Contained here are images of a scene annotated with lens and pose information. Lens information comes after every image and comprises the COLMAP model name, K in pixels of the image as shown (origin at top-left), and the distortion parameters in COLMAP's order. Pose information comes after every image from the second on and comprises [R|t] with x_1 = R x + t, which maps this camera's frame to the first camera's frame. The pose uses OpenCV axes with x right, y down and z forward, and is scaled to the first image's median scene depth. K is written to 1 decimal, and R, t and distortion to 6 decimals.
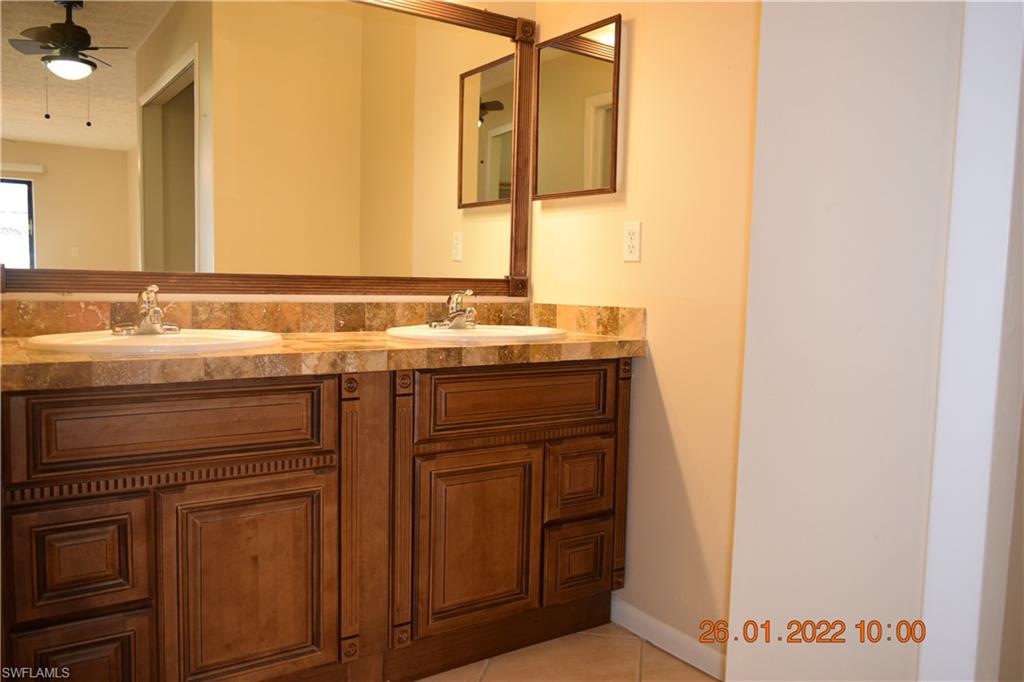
lens RADIAL K [[792.7, 0, 516.3], [0, 792.7, 342.2], [0, 0, 1]] dist [-0.002630, -0.001178]
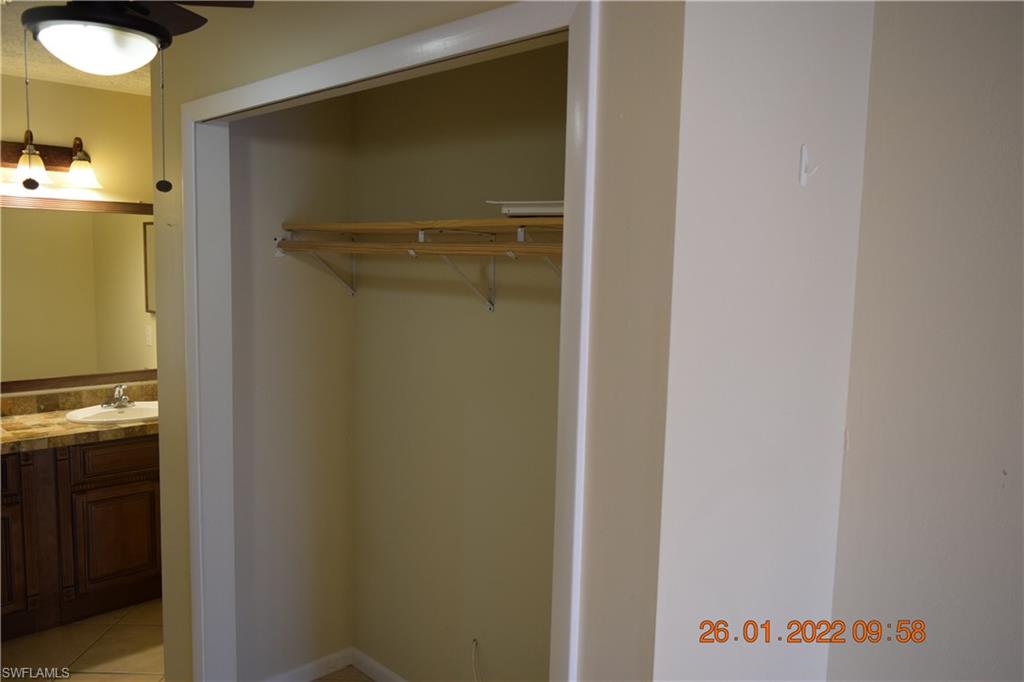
lens RADIAL K [[792.7, 0, 516.3], [0, 792.7, 342.2], [0, 0, 1]] dist [-0.002630, -0.001178]
pose [[0.983794, -0.022993, 0.177824, 0.540411], [0.017939, 0.999390, 0.029974, -0.227853], [-0.178405, -0.026298, 0.983606, -0.911607]]
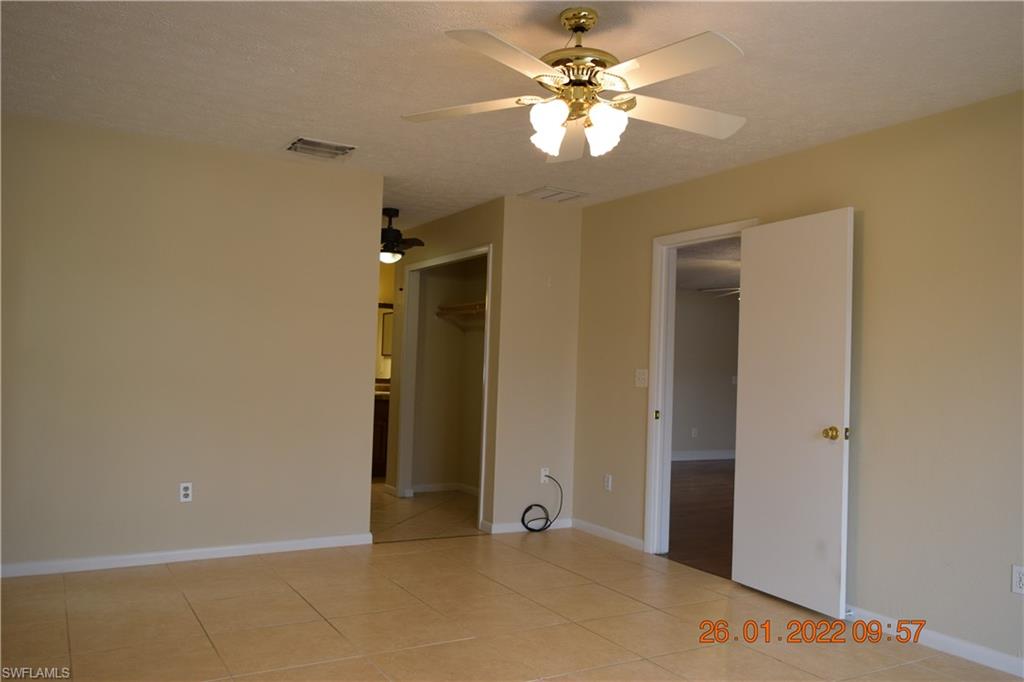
lens RADIAL K [[792.7, 0, 516.3], [0, 792.7, 342.2], [0, 0, 1]] dist [-0.002630, -0.001178]
pose [[0.998161, 0.005396, -0.060370, 0.984924], [-0.012662, 0.992616, -0.120639, 0.212462], [0.059273, 0.121182, 0.990859, -3.119185]]
